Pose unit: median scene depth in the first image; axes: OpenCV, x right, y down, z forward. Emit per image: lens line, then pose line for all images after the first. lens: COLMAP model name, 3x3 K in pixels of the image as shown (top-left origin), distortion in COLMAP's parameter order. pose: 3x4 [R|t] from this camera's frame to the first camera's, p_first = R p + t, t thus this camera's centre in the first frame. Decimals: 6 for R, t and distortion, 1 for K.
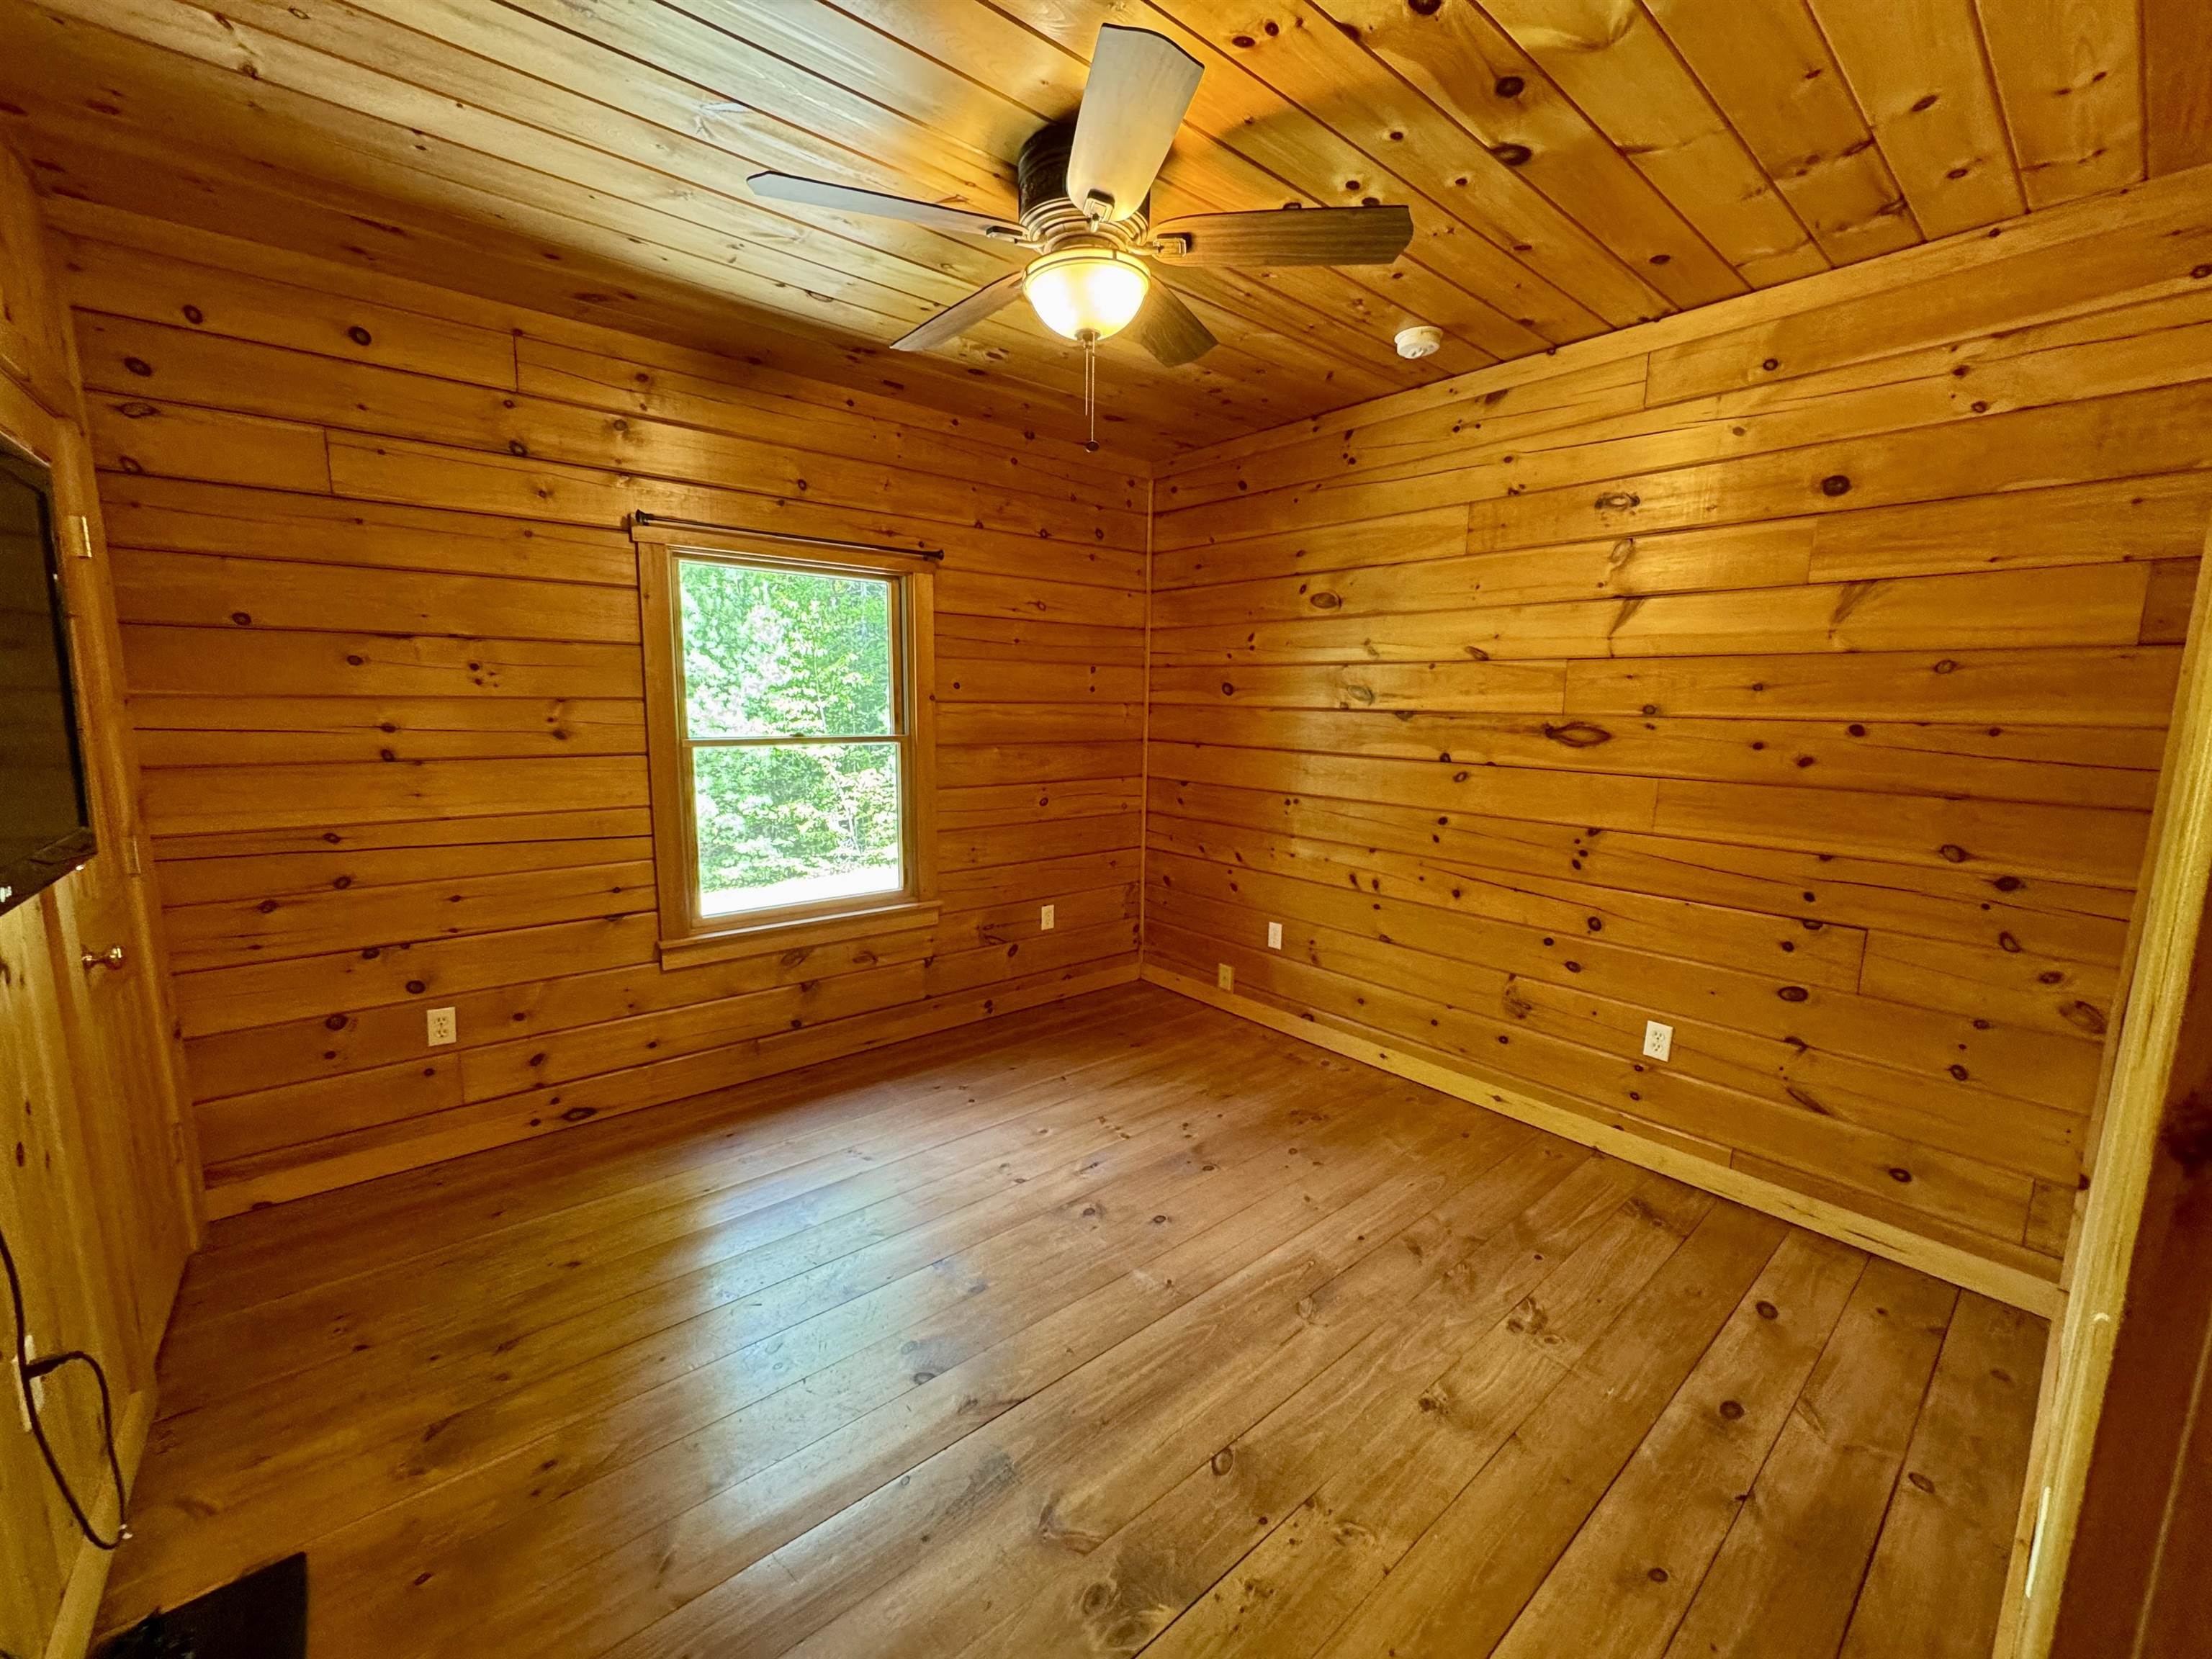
lens RADIAL K [[881.9, 0, 1112.2], [0, 881.9, 831.2], [0, 0, 1]] dist [-0.003143, 0.000778]
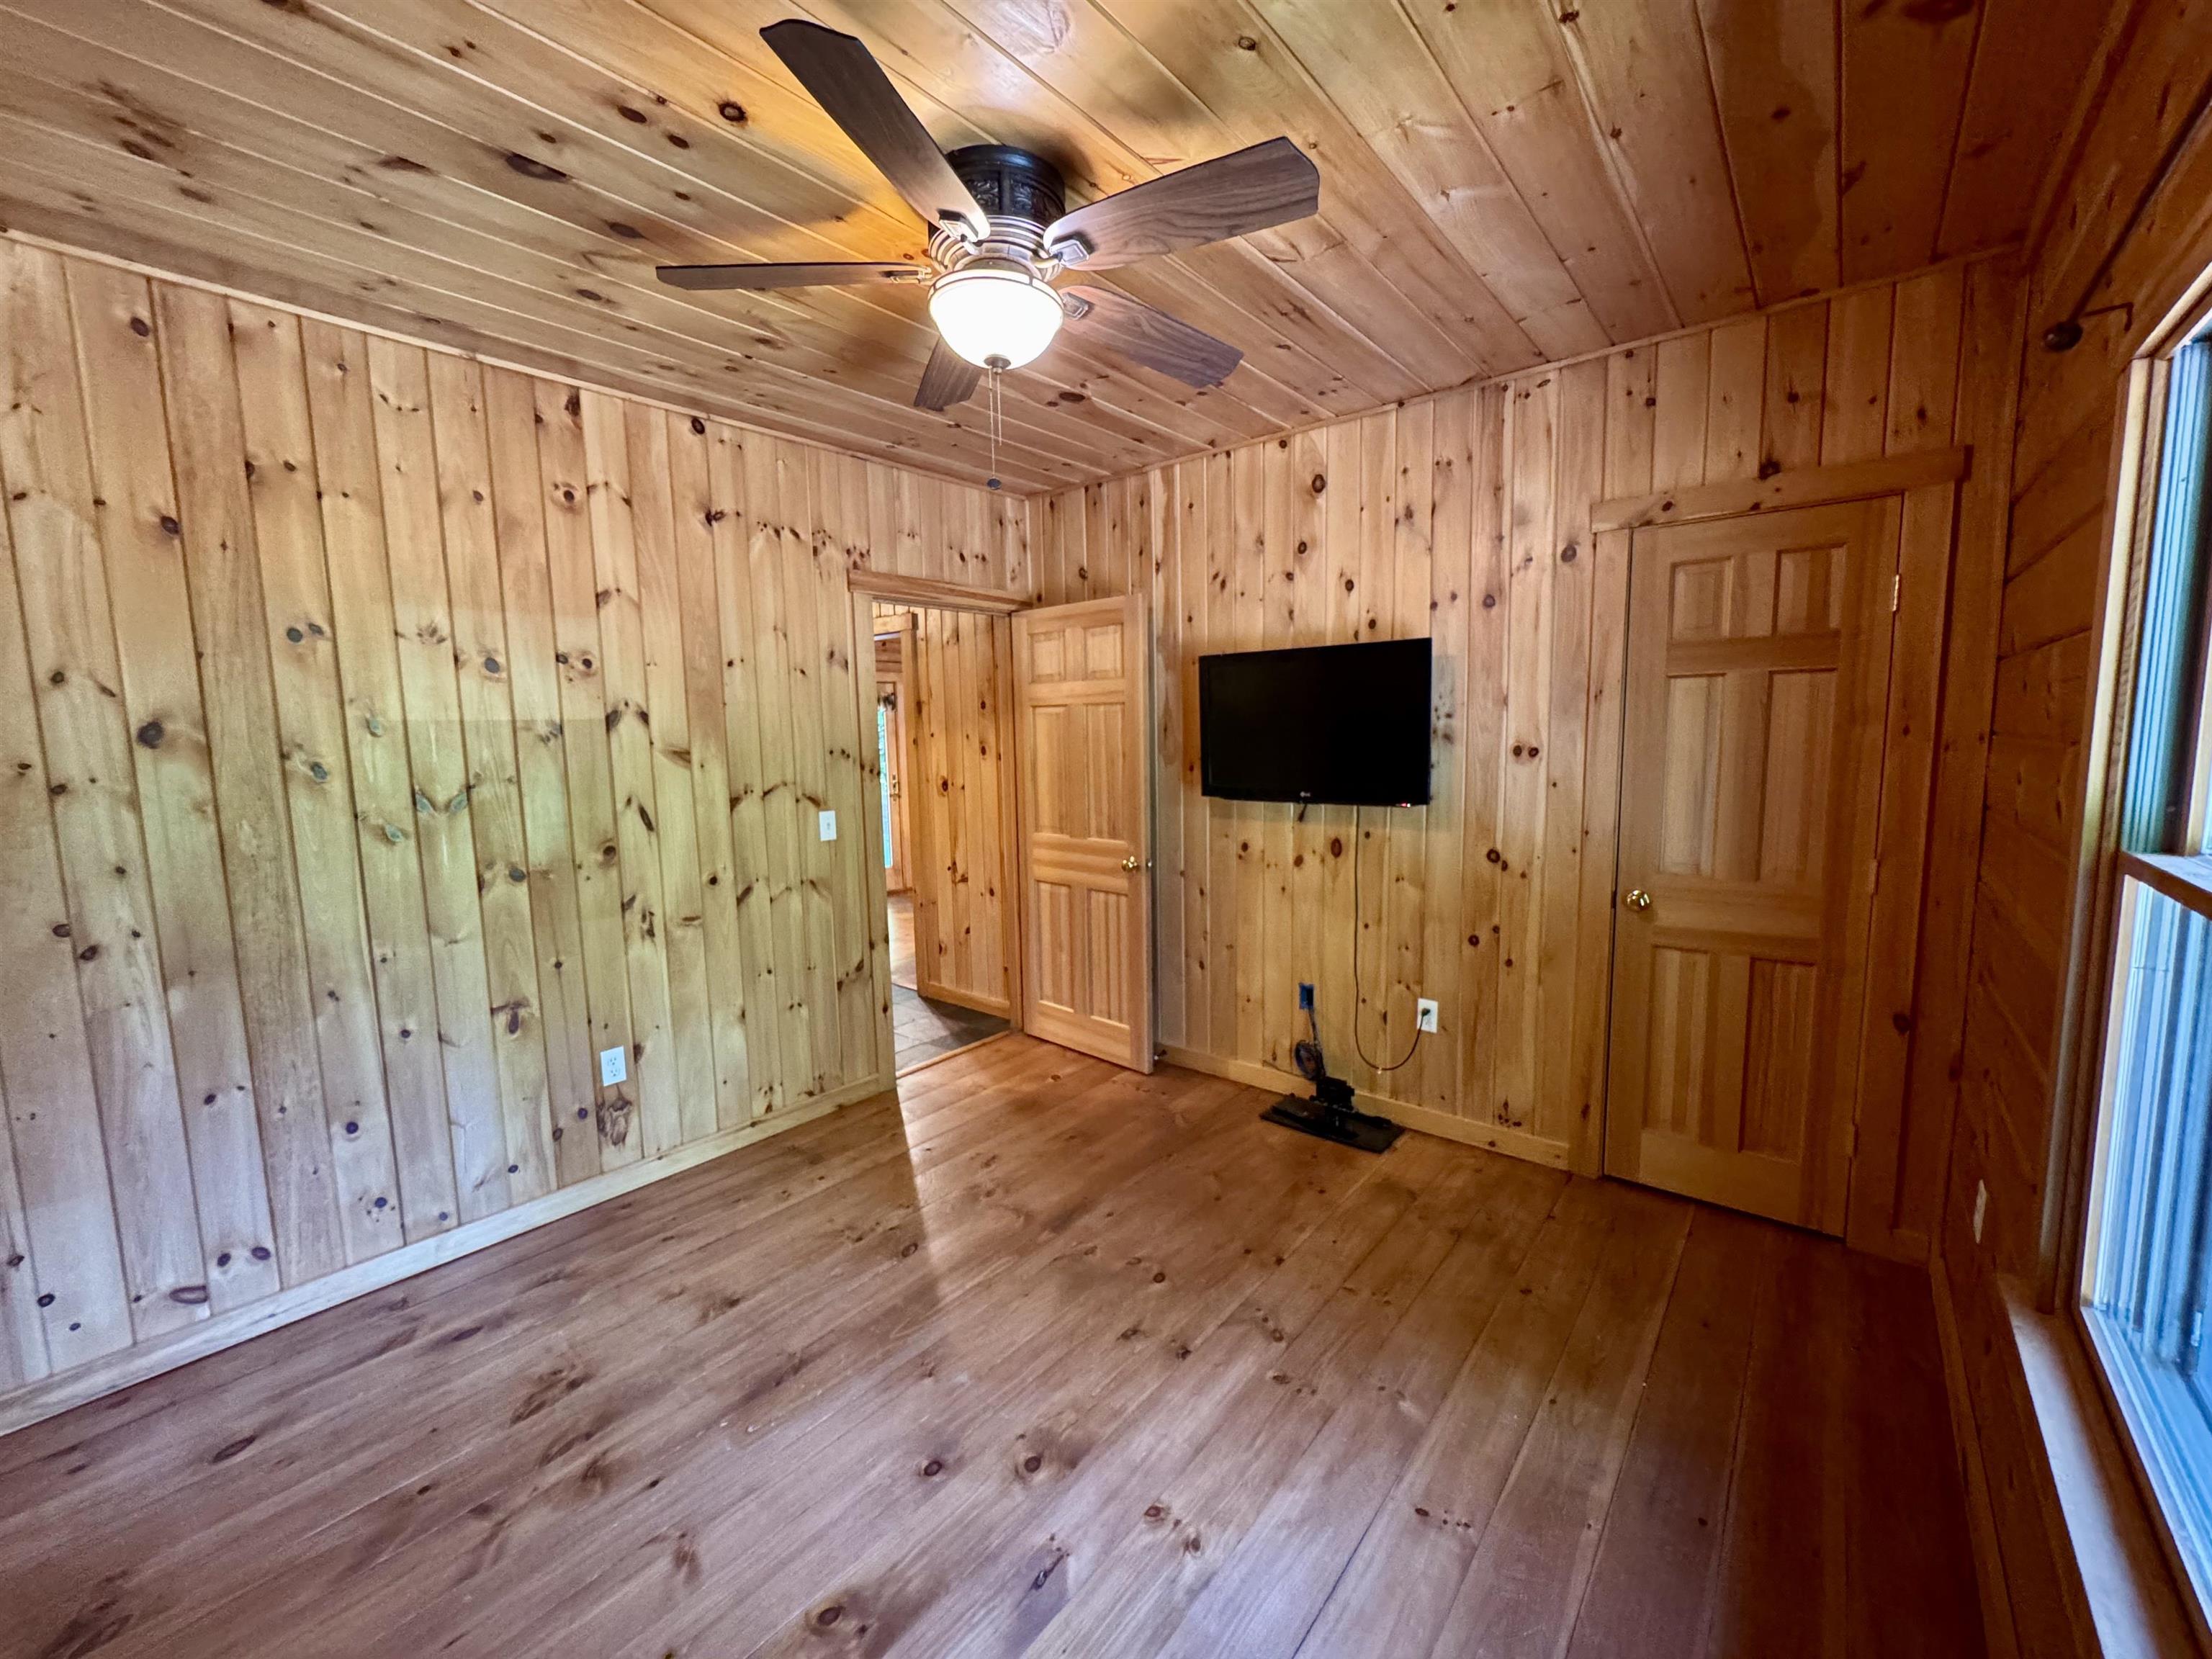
lens RADIAL K [[881.9, 0, 1103.9], [0, 881.9, 828.3], [0, 0, 1]] dist [-0.003143, 0.000778]
pose [[-0.984406, 0.025767, -0.174013, 0.023772], [-0.019431, 0.967234, 0.253143, -0.207803], [0.174834, 0.252577, -0.951650, 1.326842]]
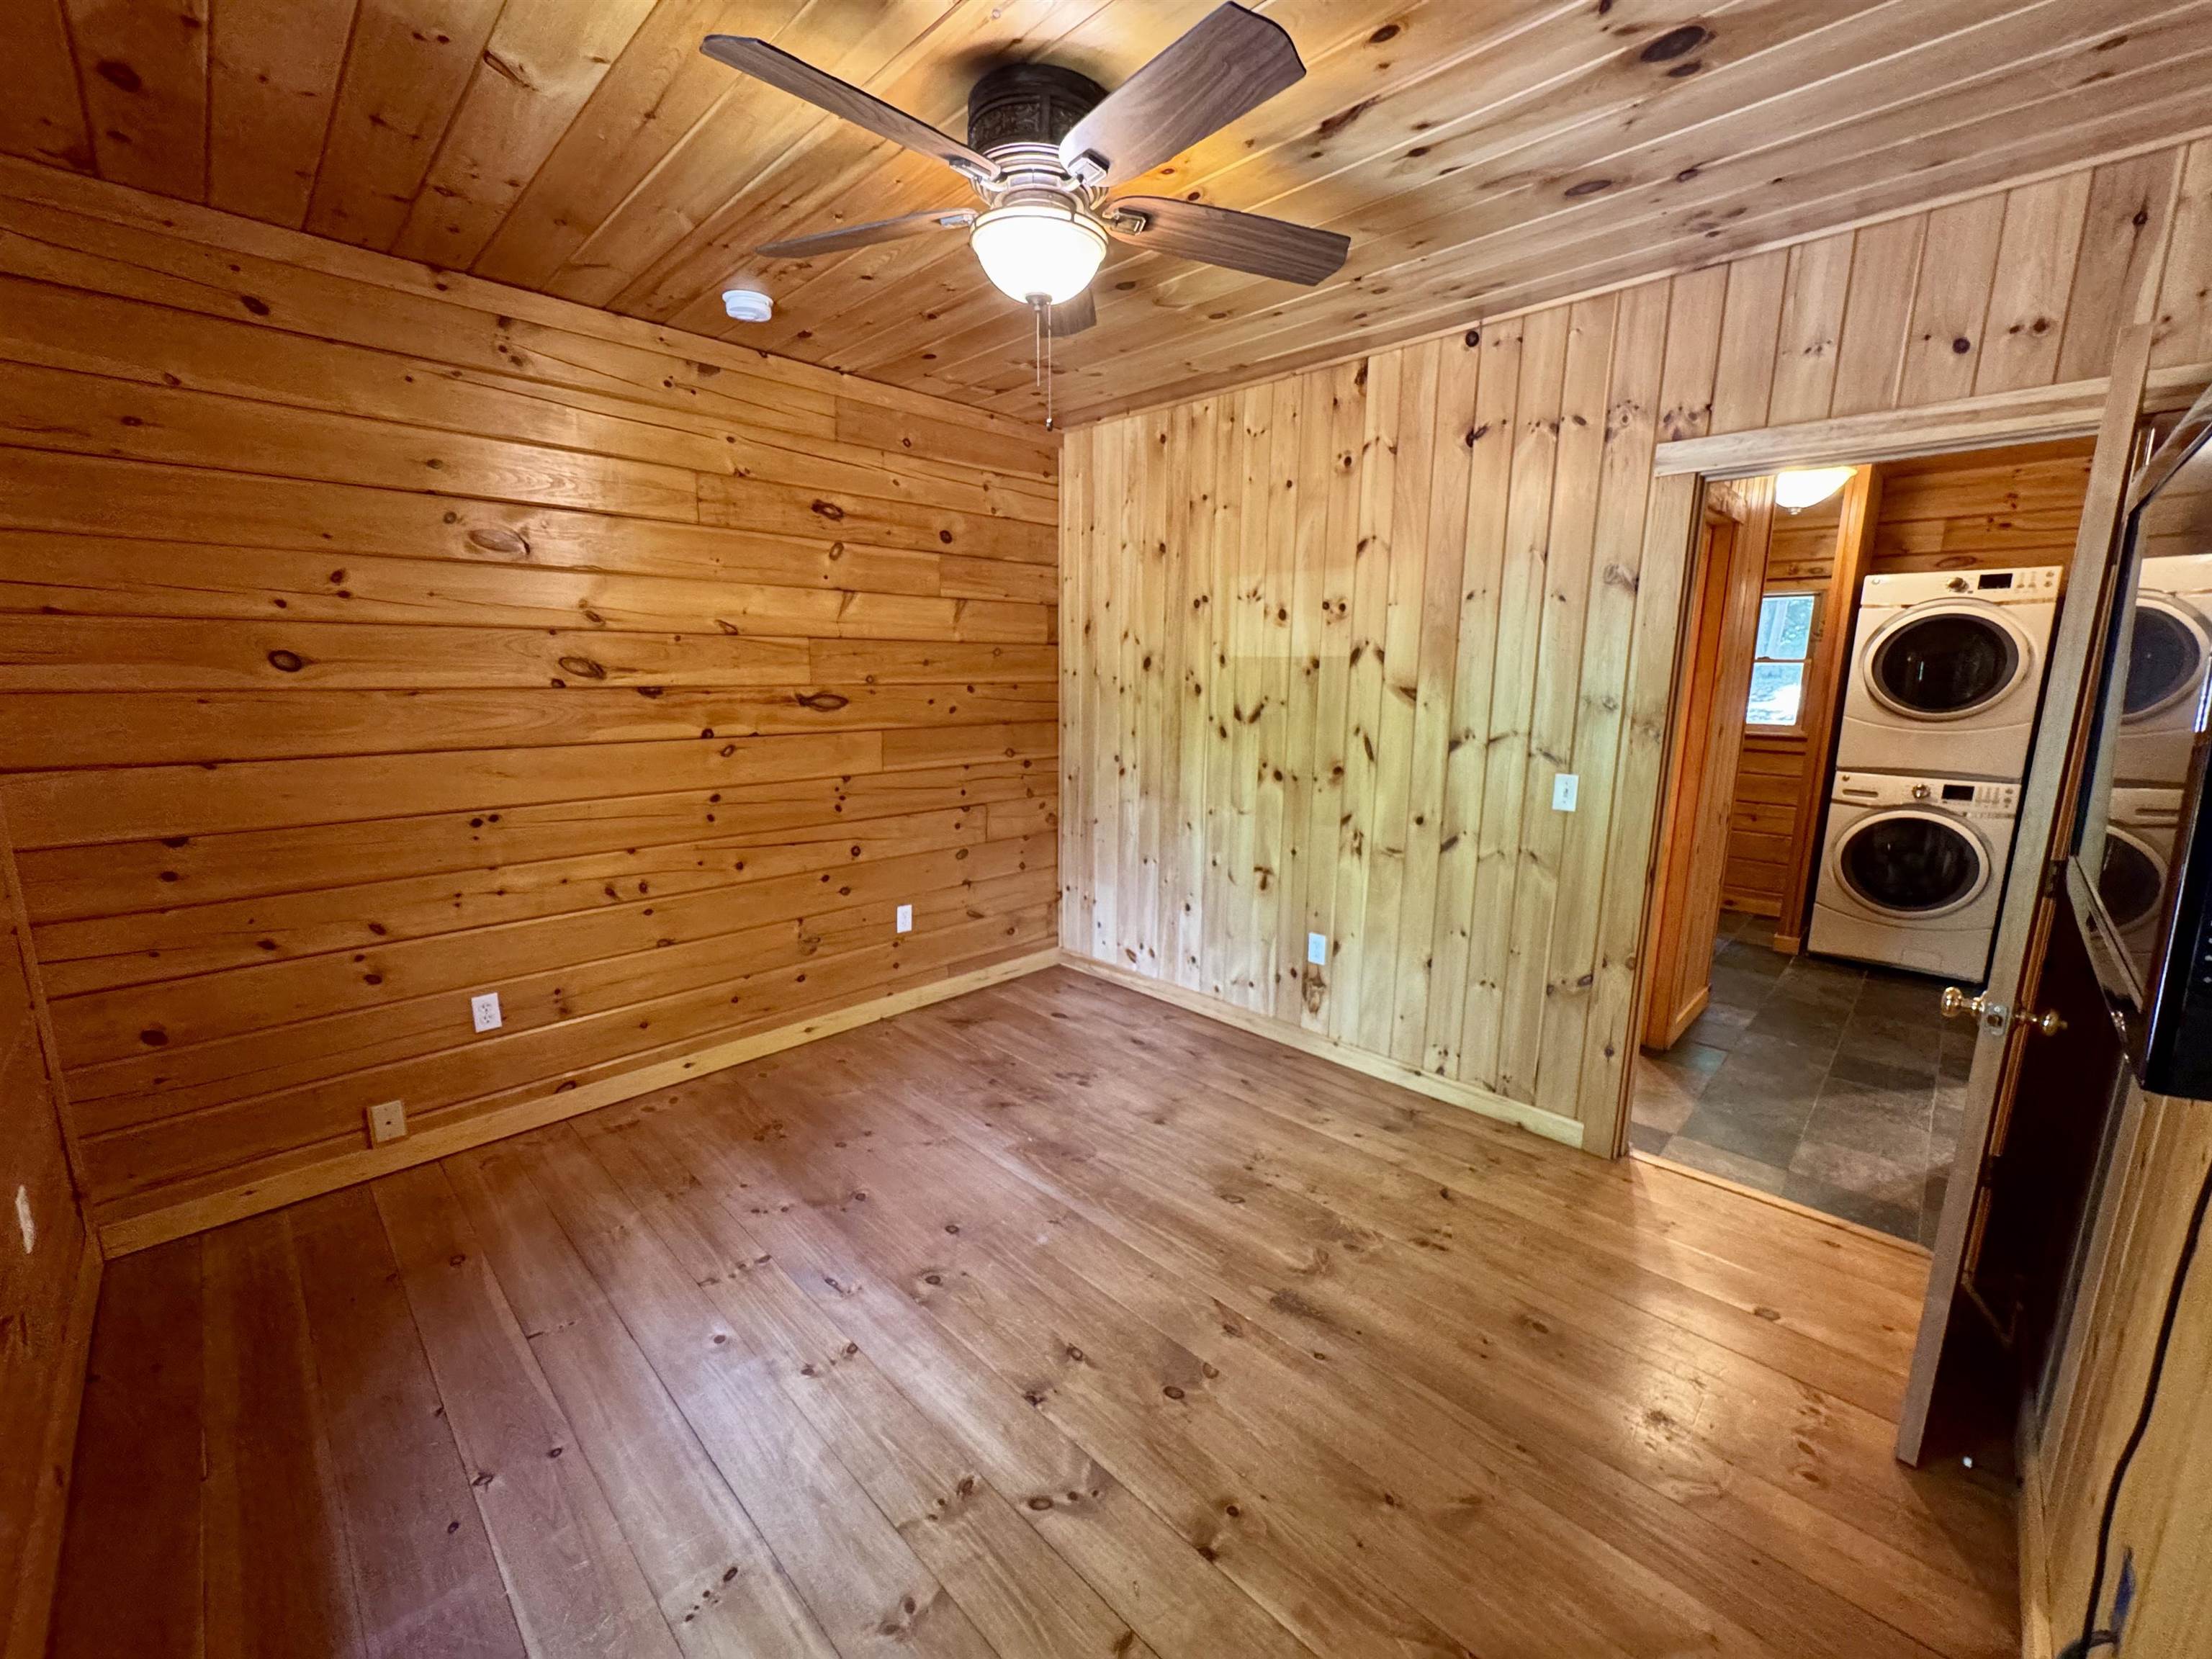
lens RADIAL K [[881.9, 0, 1113.0], [0, 881.9, 828.5], [0, 0, 1]] dist [-0.003143, 0.000778]
pose [[-0.097021, -0.196226, 0.975747, -0.685564], [0.139185, 0.968063, 0.208521, -0.132656], [-0.985502, 0.156040, -0.066611, 0.693388]]
